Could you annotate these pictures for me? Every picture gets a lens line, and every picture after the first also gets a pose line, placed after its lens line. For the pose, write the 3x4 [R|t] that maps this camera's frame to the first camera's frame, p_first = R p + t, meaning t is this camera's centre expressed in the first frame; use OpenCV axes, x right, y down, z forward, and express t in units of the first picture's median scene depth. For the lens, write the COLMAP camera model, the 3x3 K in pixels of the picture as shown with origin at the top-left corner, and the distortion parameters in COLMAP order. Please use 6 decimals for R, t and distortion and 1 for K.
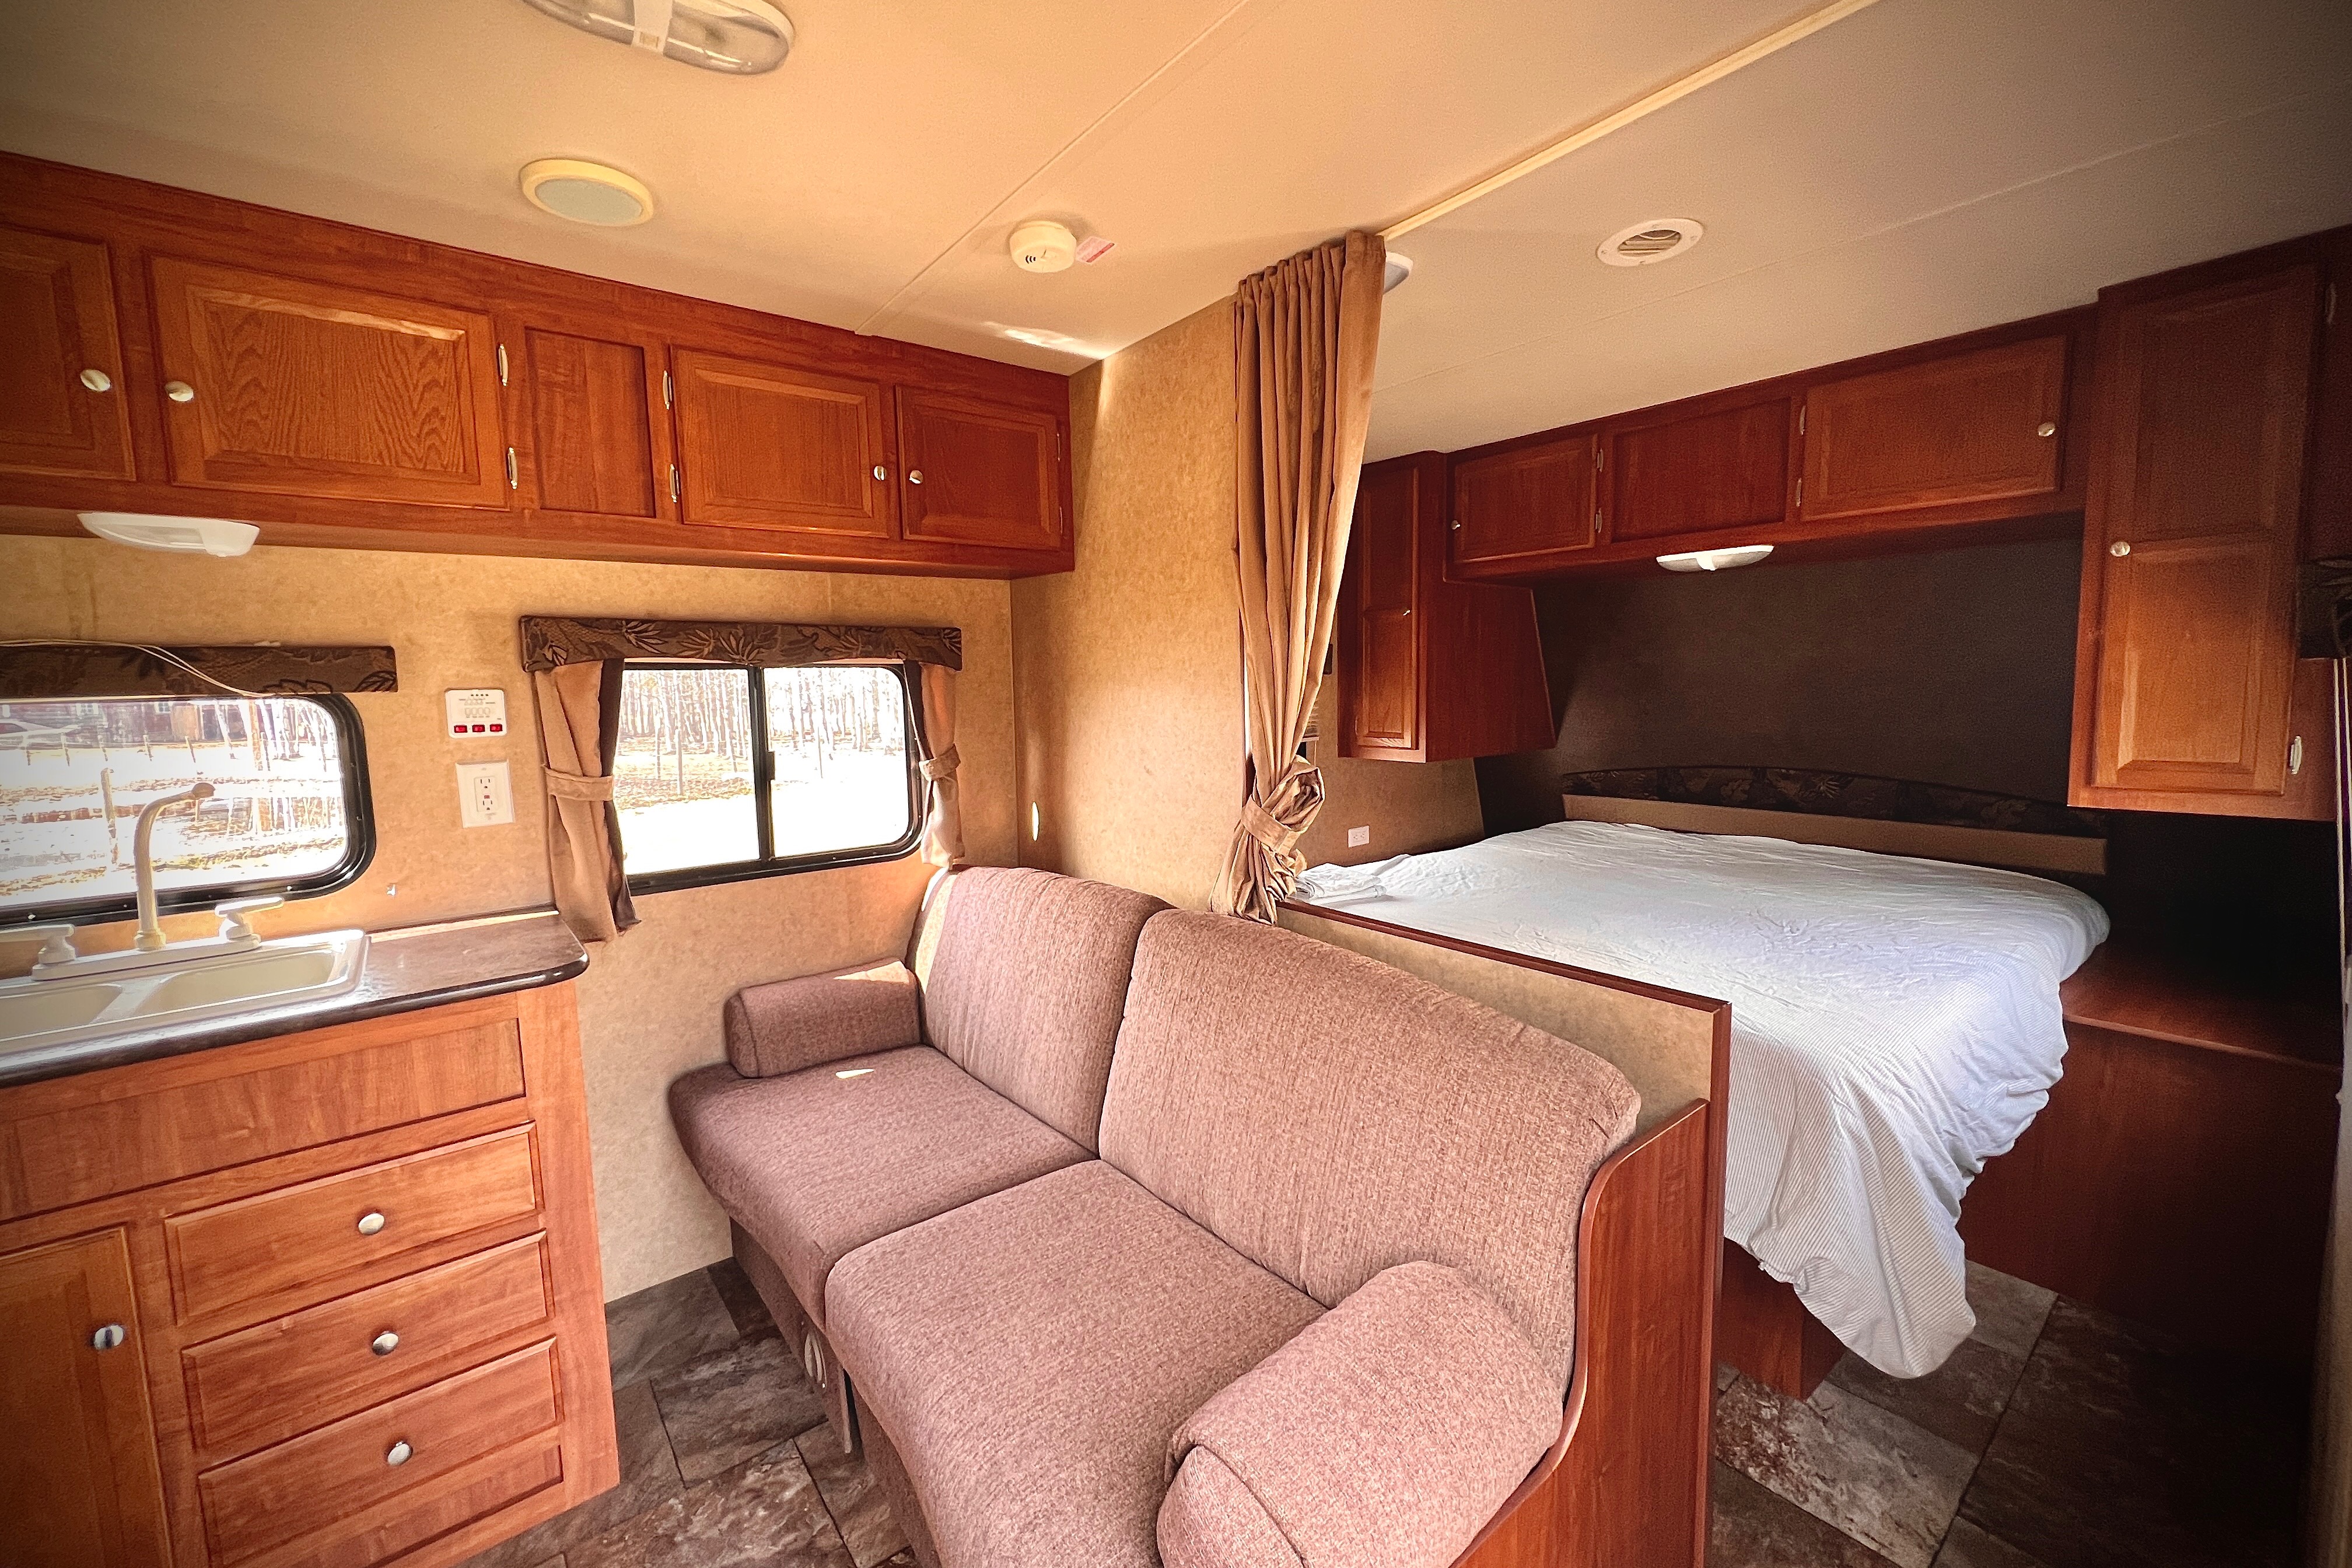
lens RADIAL K [[936.6, 0, 1171.6], [0, 936.6, 777.0], [0, 0, 1]] dist [-0.001142, -0.000272]
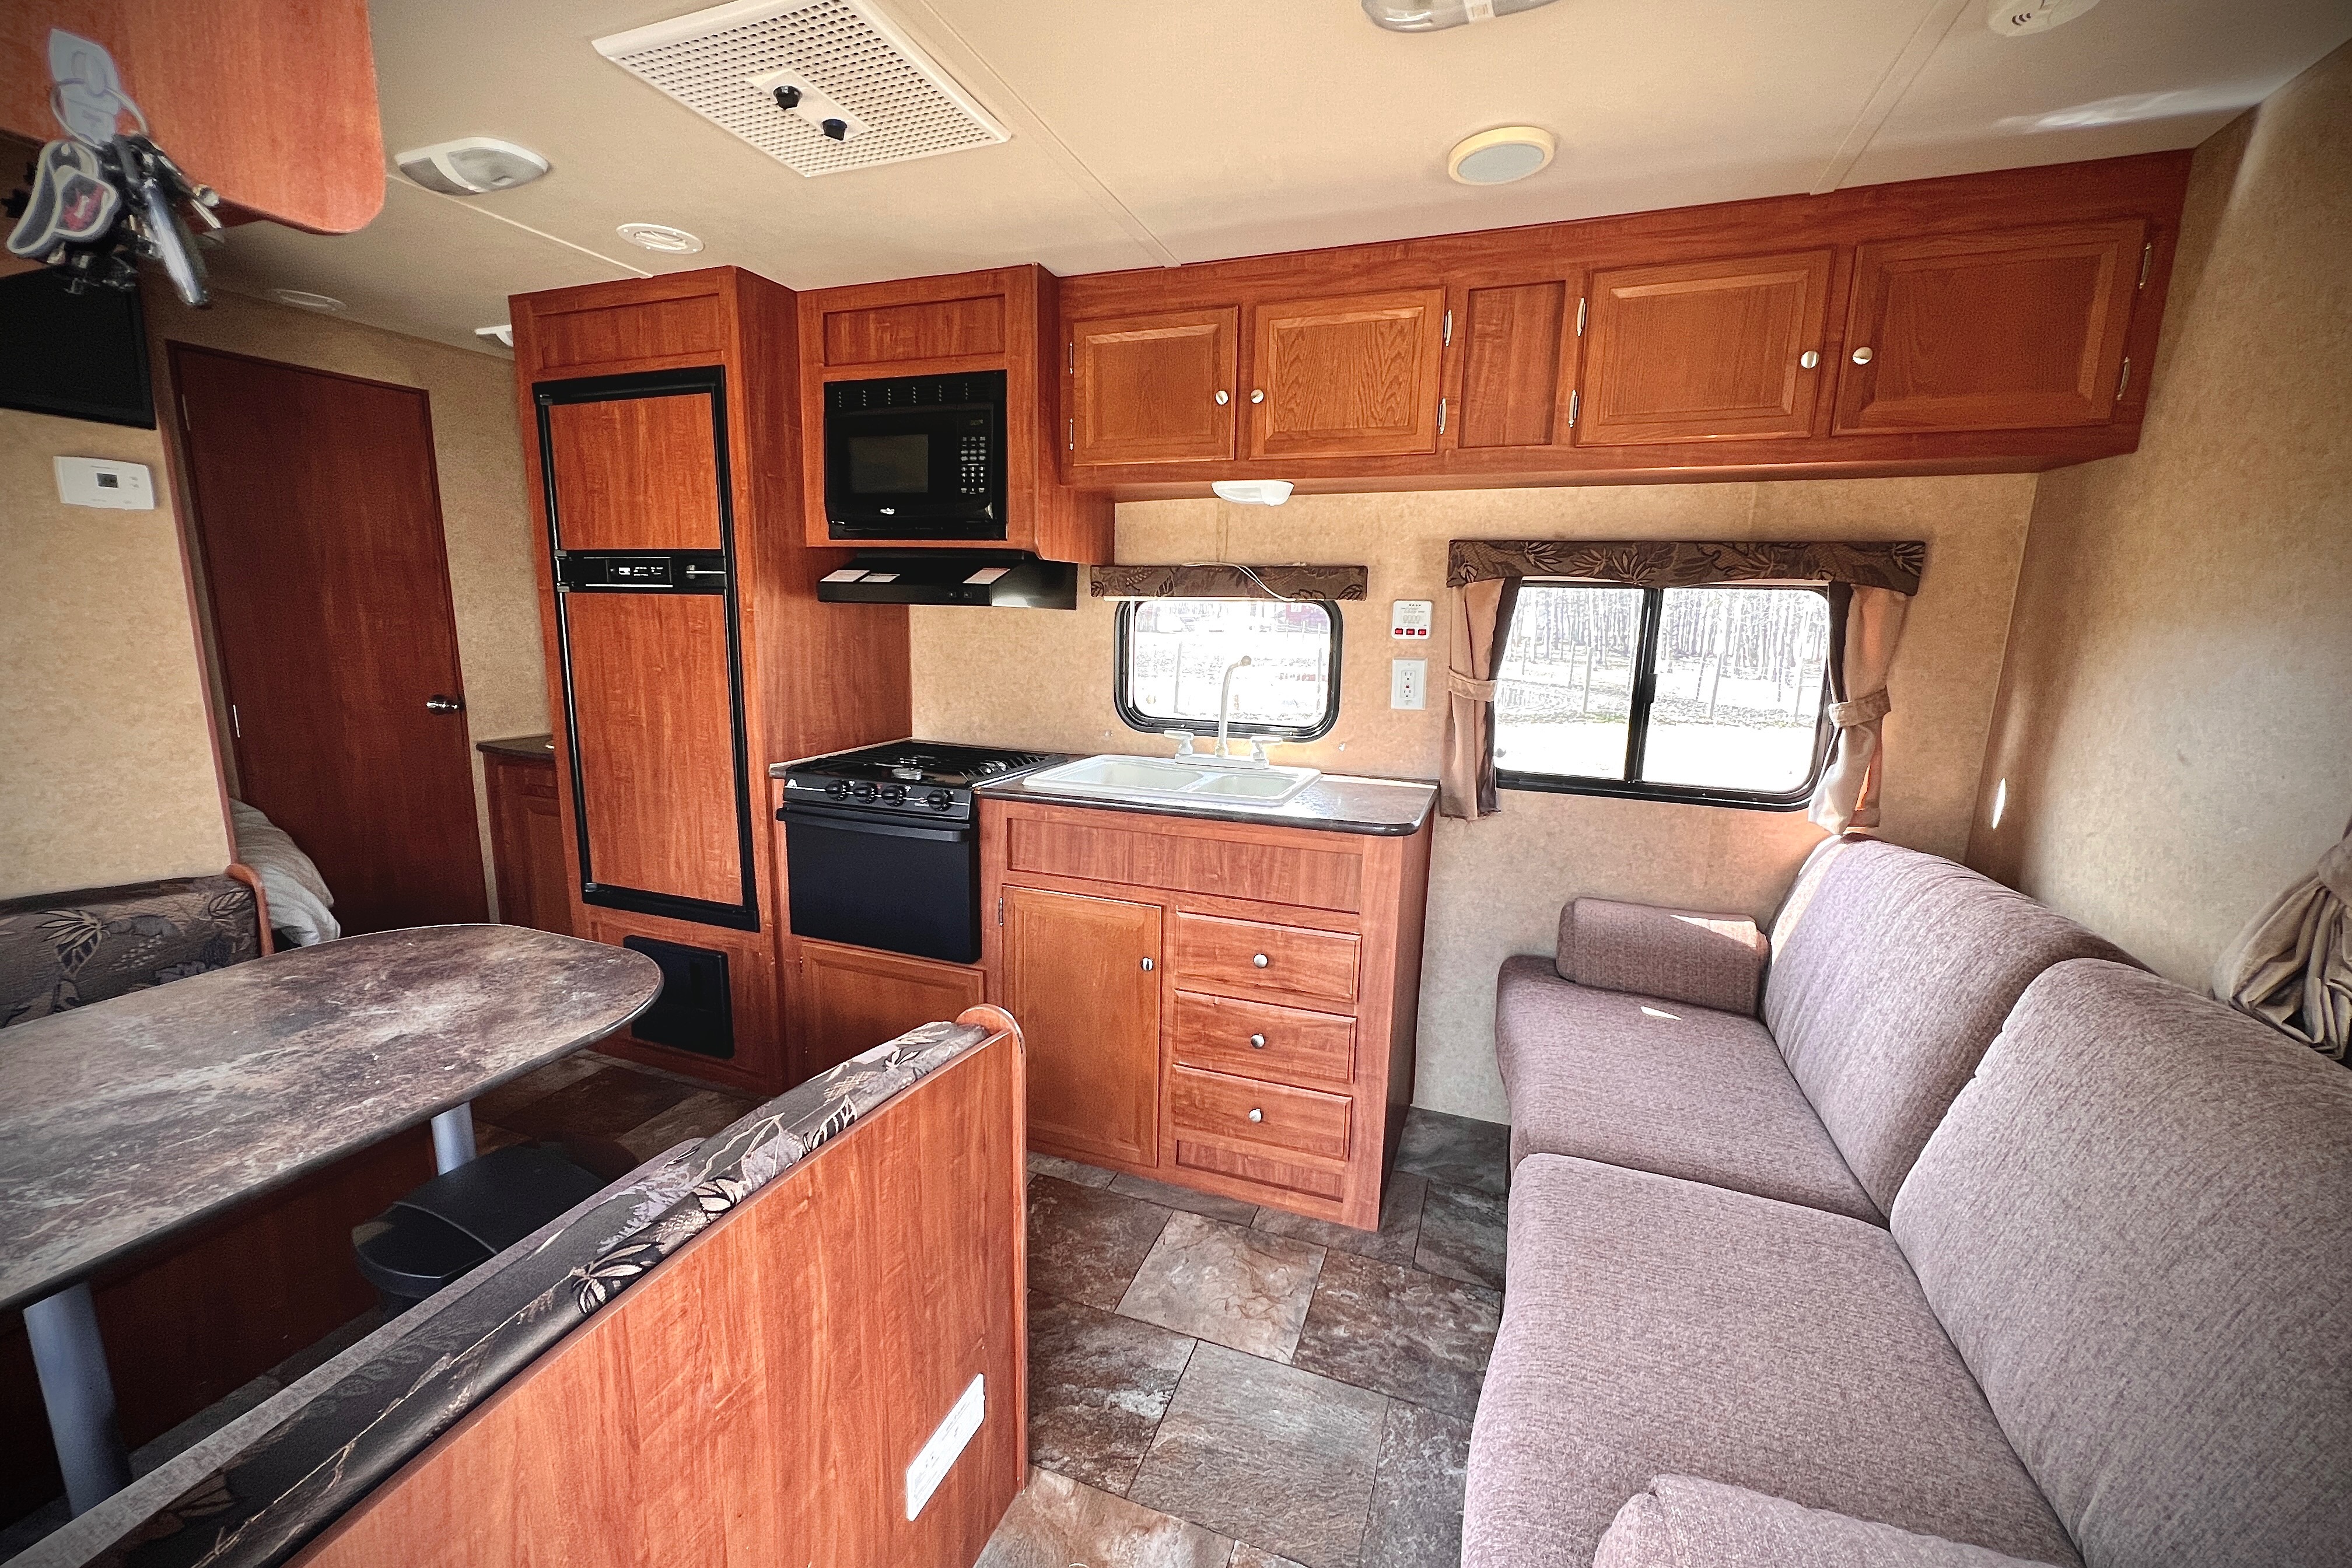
lens RADIAL K [[936.6, 0, 1171.6], [0, 936.6, 777.0], [0, 0, 1]] dist [-0.001142, -0.000272]
pose [[0.511903, 0.188433, -0.838122, 0.203671], [-0.117110, 0.981845, 0.149218, -0.010810], [0.851023, 0.021768, 0.524677, 0.072581]]
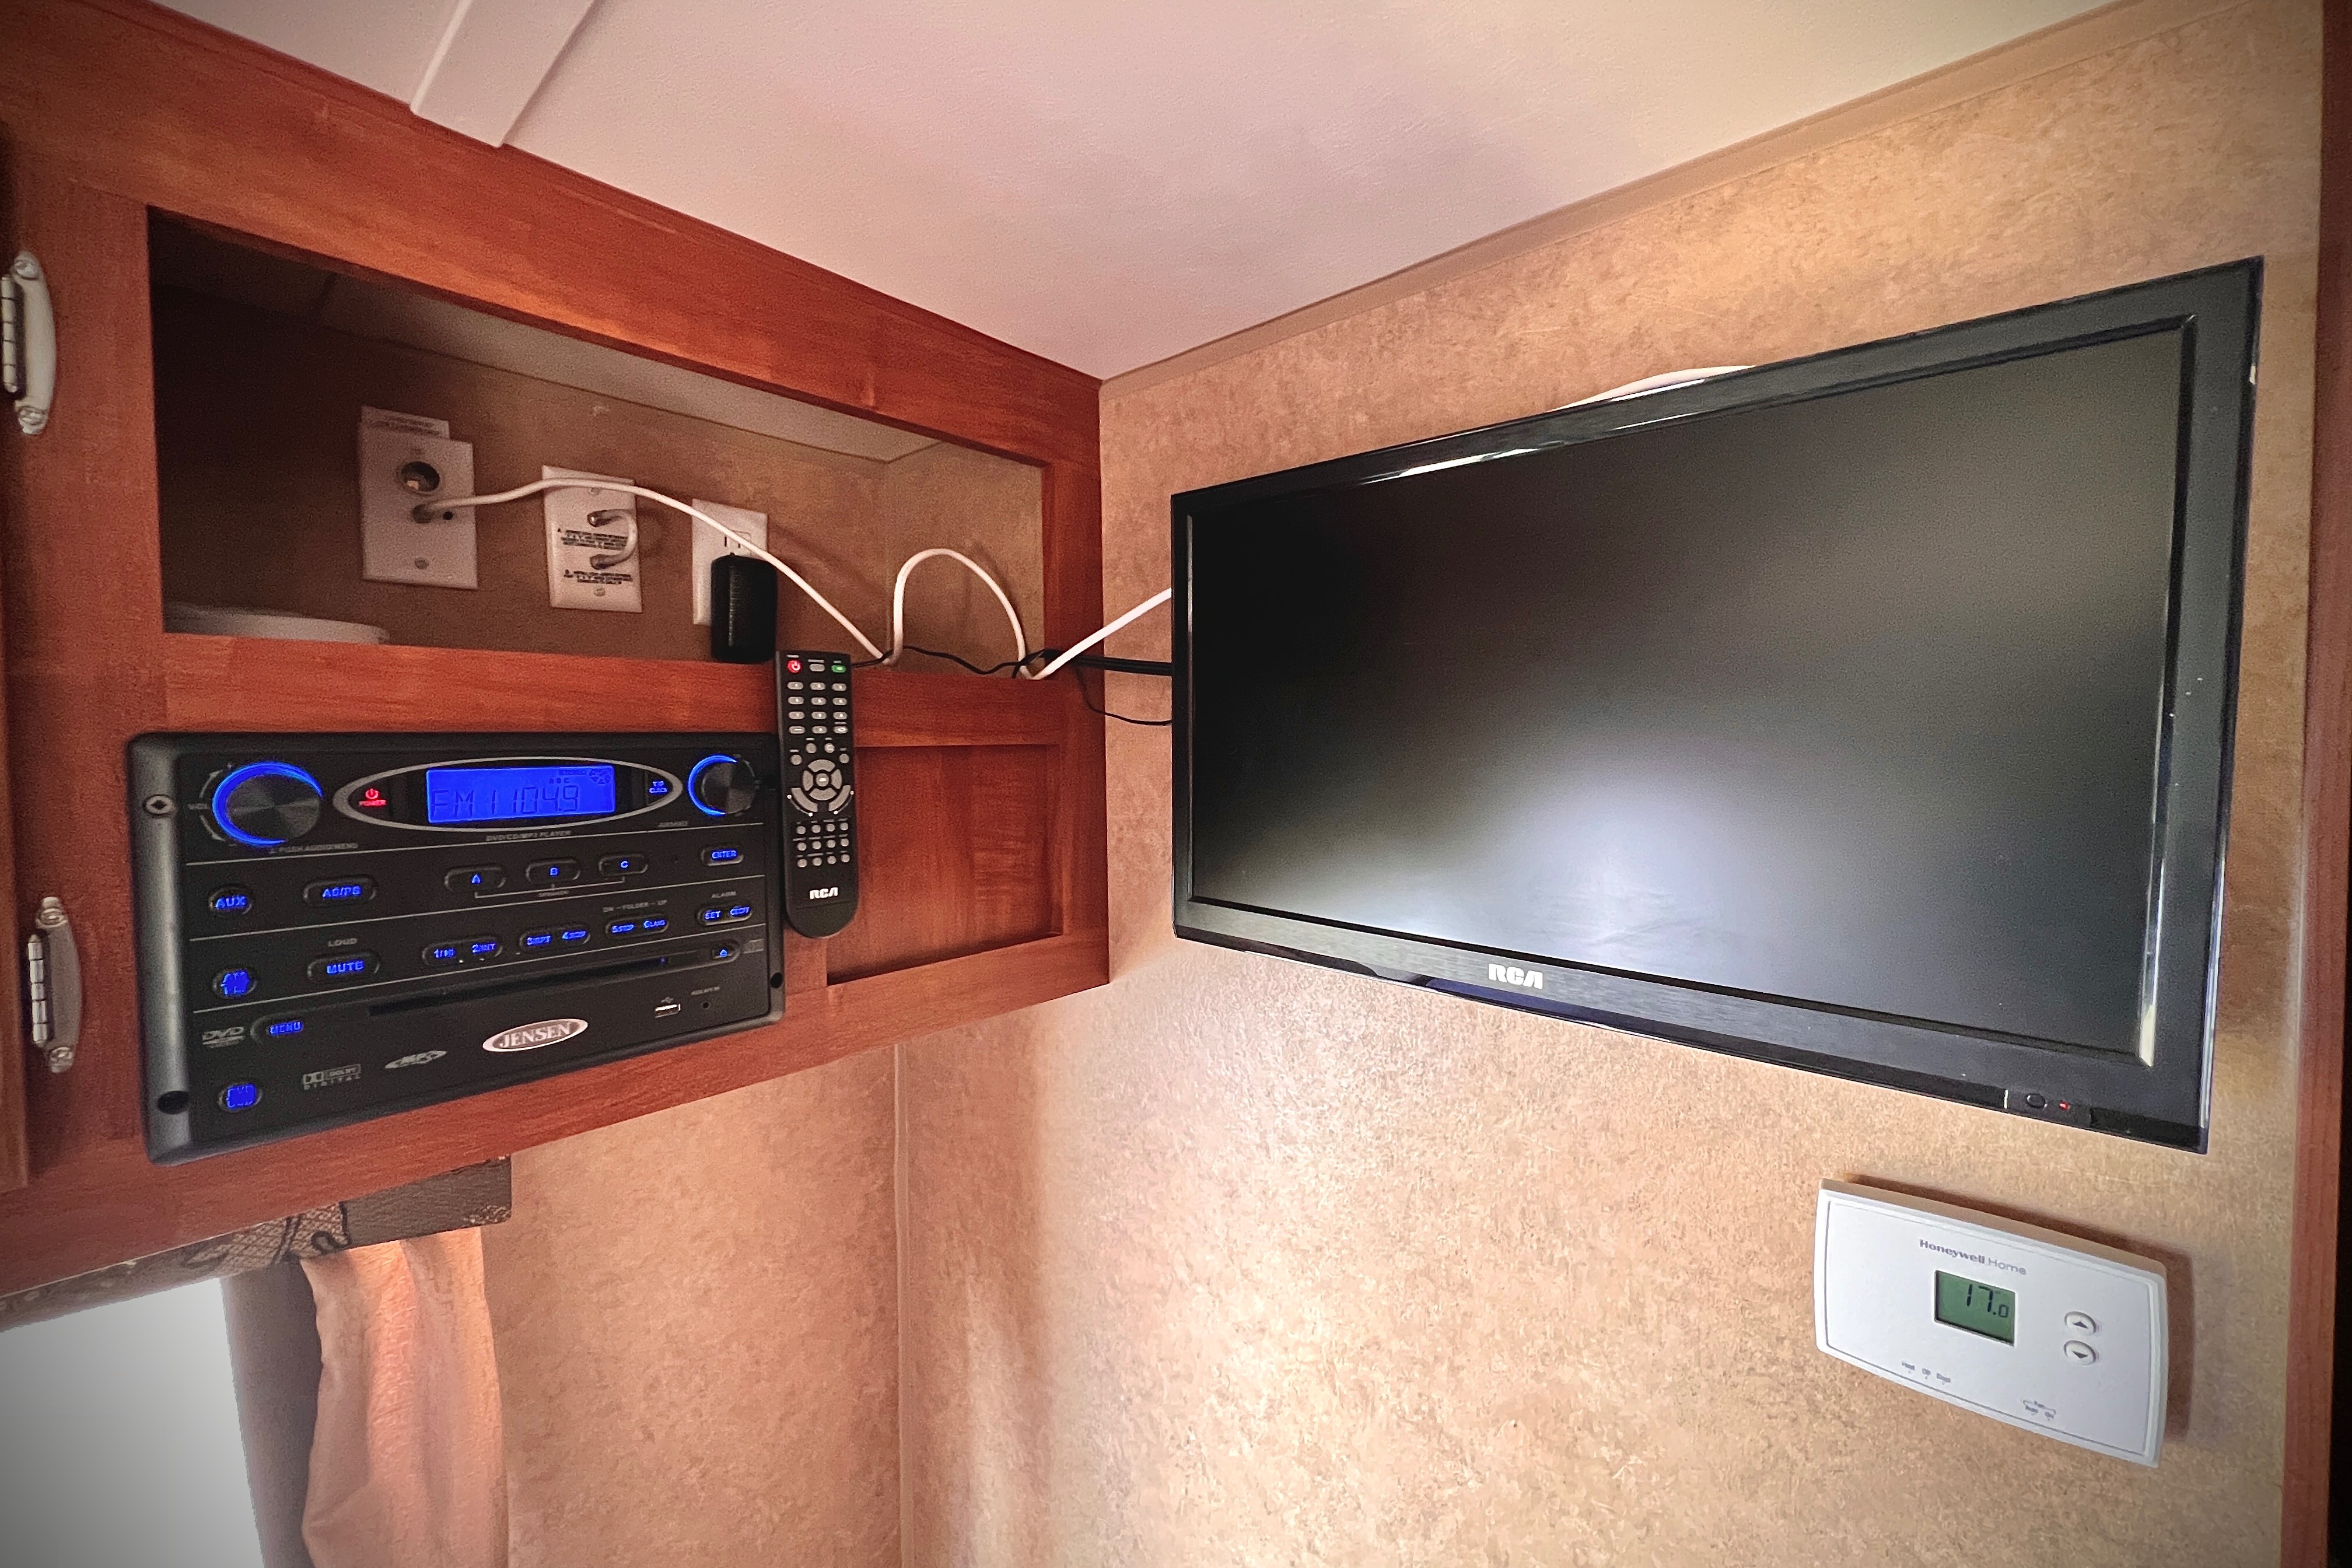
lens RADIAL K [[937.9, 0, 1175.0], [0, 937.9, 774.2], [0, 0, 1]] dist [-0.000186, 0.000000]
pose [[-0.985430, 0.036186, -0.166186, -1.049277], [0.013416, 0.990598, 0.136146, -0.218746], [0.169550, 0.131933, -0.976651, -0.195011]]
